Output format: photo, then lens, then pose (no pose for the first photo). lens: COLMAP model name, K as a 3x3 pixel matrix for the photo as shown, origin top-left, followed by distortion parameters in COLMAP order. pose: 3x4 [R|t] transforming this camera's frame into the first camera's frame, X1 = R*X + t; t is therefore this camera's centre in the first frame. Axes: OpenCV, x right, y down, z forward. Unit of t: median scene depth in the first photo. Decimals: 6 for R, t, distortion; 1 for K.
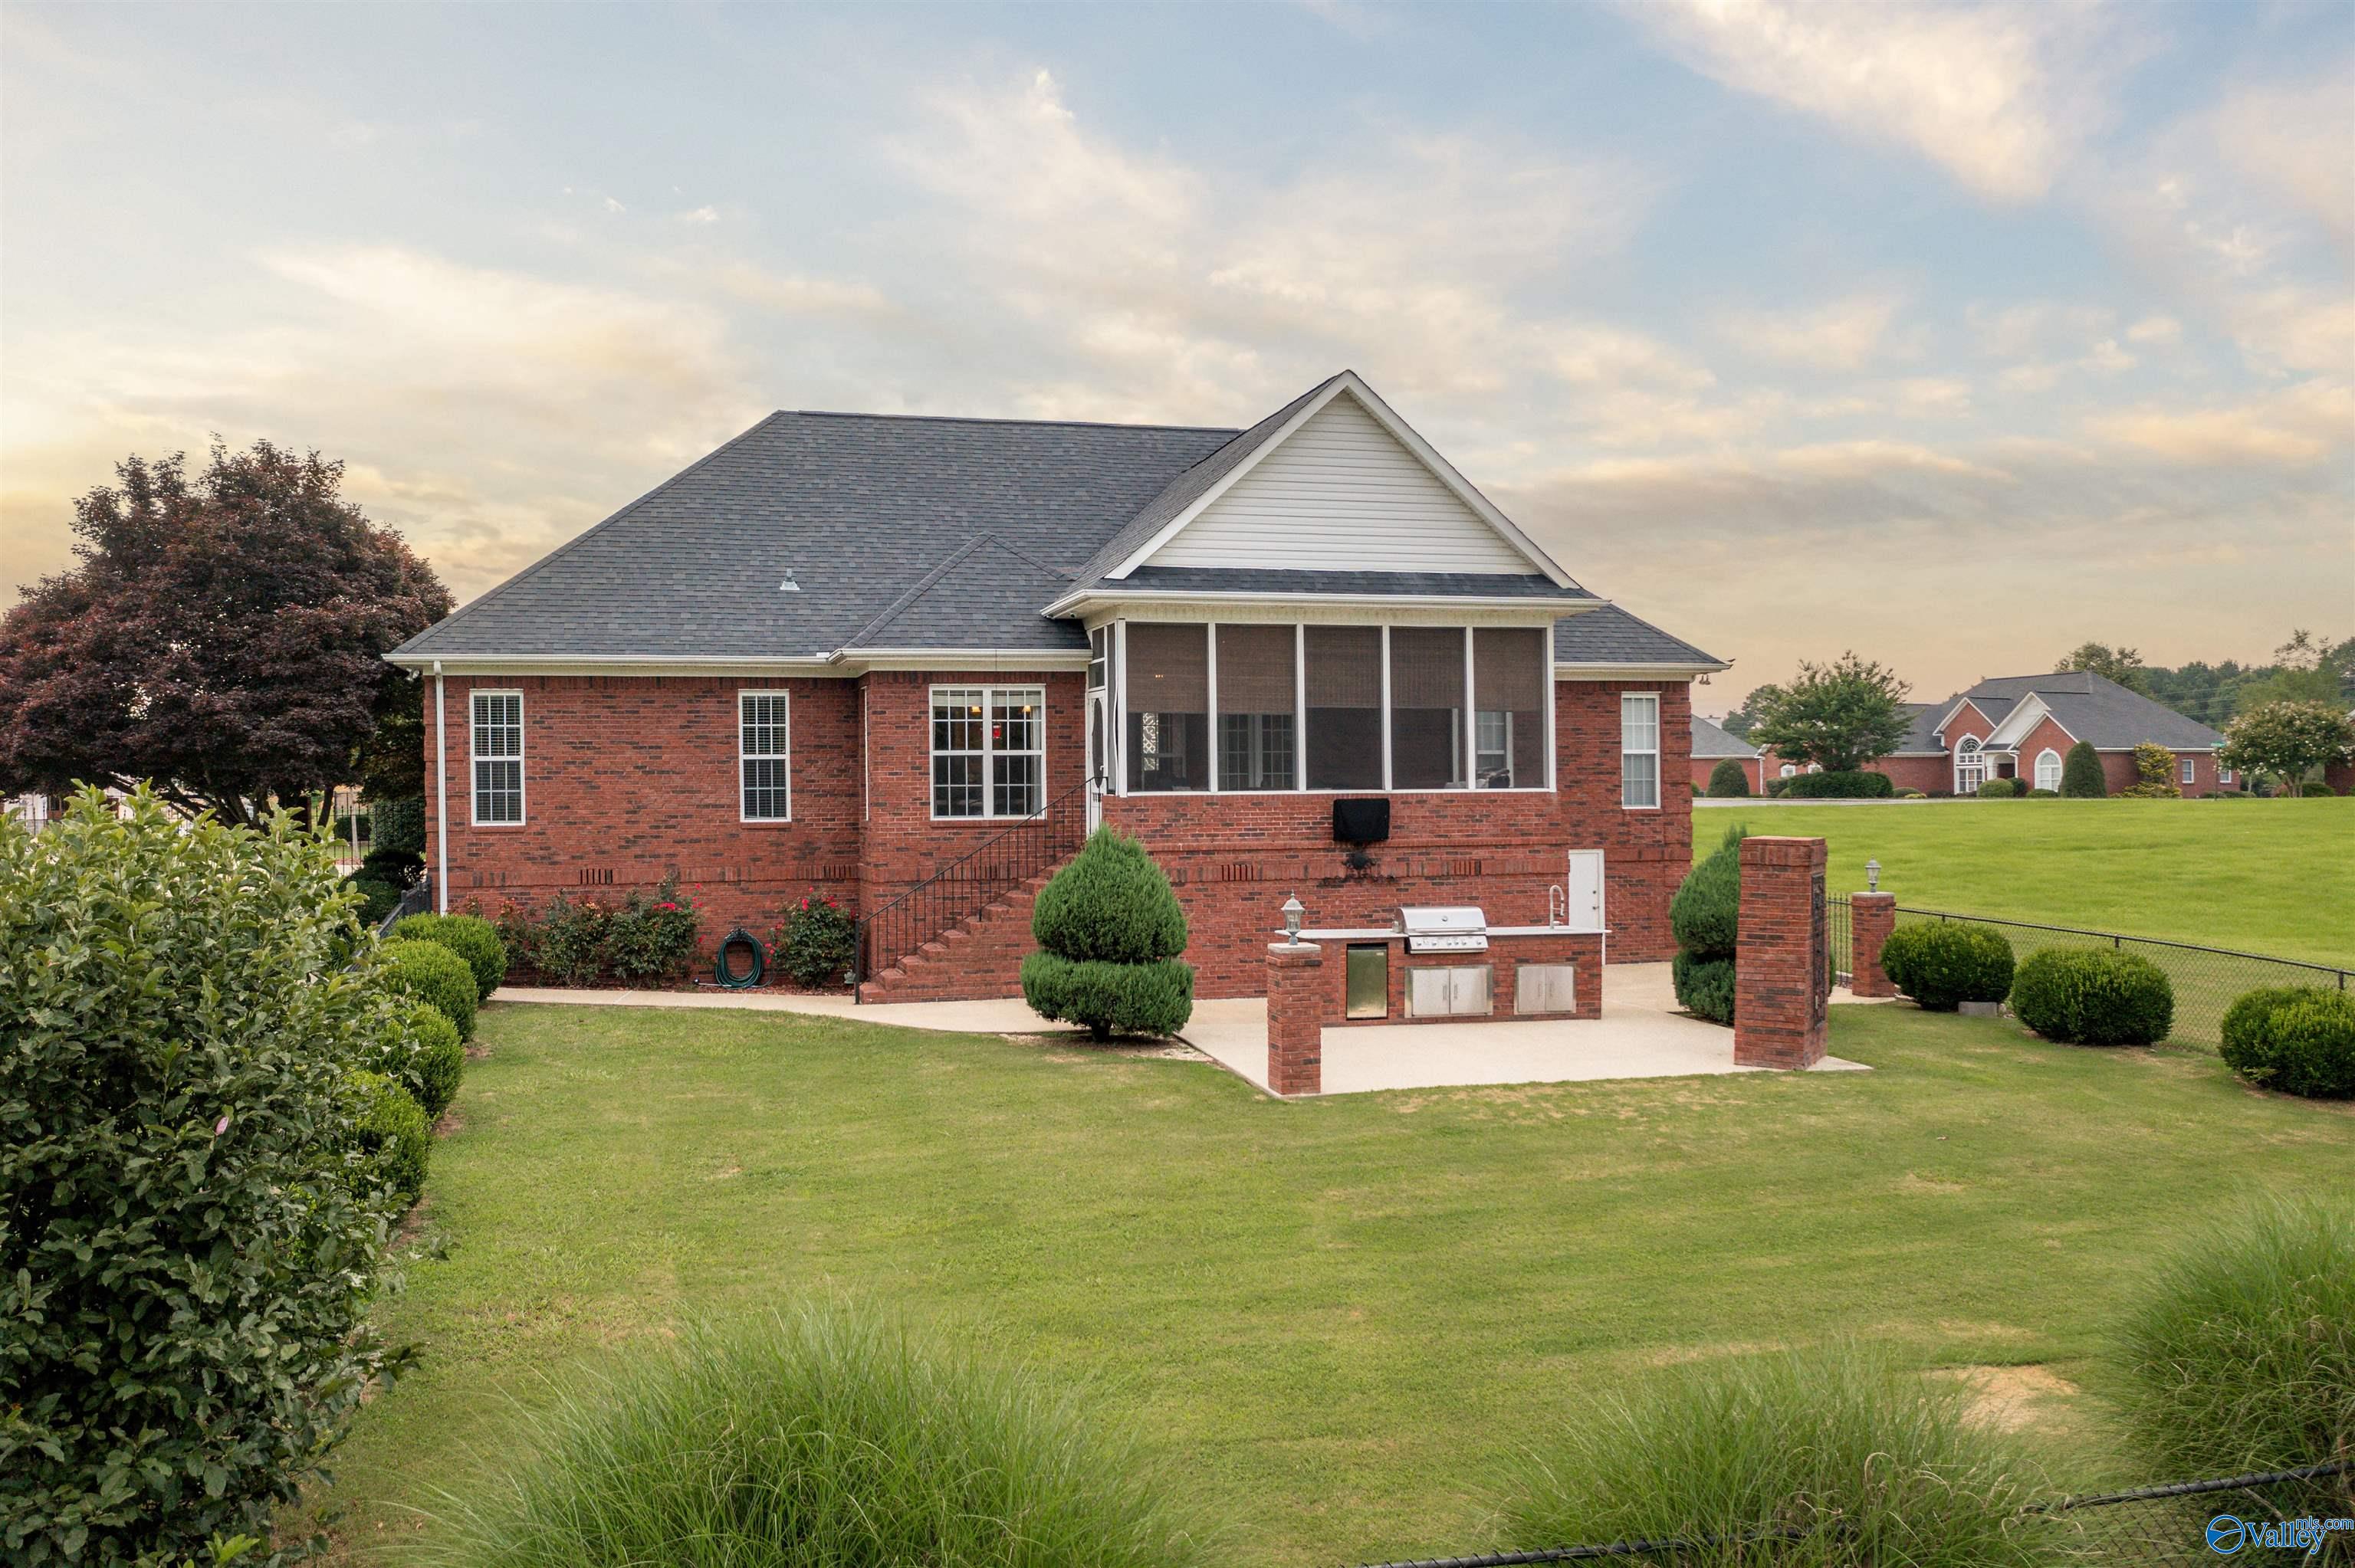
lens RADIAL K [[1934.1, 0, 1259.3], [0, 1934.1, 776.2], [0, 0, 1]] dist [-0.025578, 0.003710]
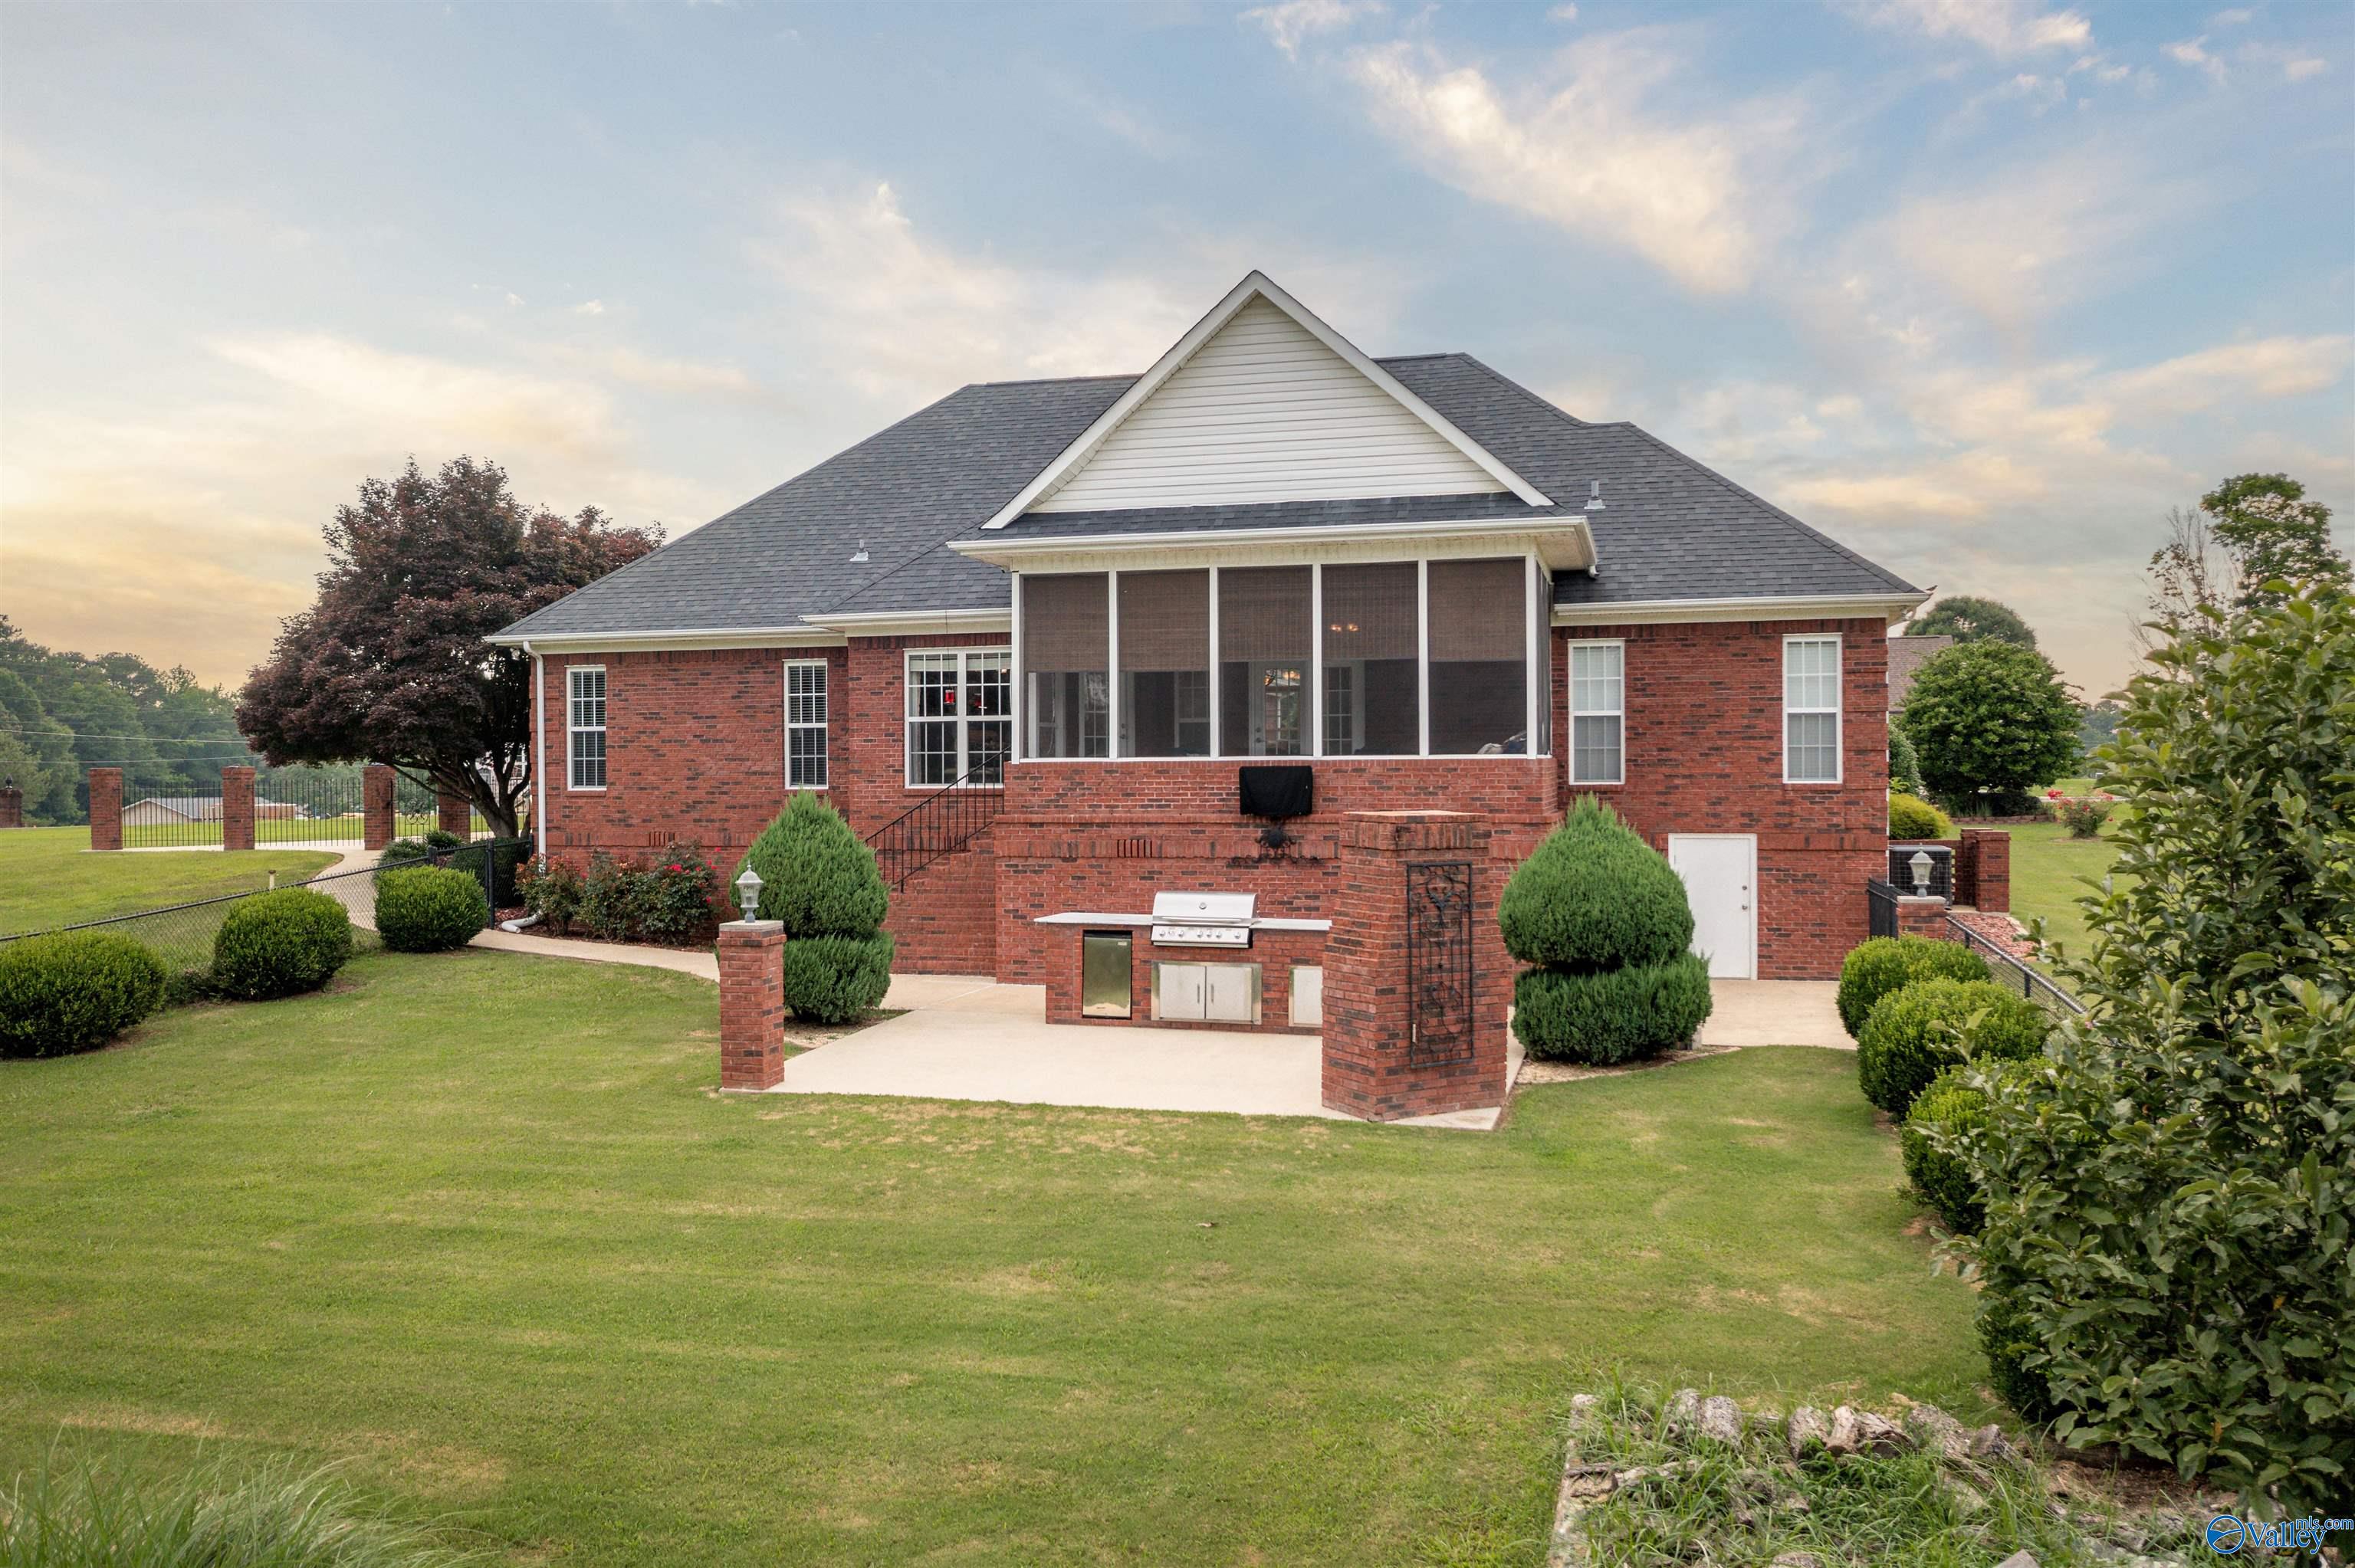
lens RADIAL K [[1934.1, 0, 1259.3], [0, 1934.1, 776.2], [0, 0, 1]] dist [-0.025578, 0.003710]
pose [[0.855600, 0.003504, -0.517626, 0.490111], [0.000659, 0.999969, 0.007857, 0.009224], [0.517638, -0.007064, 0.855571, 0.257374]]
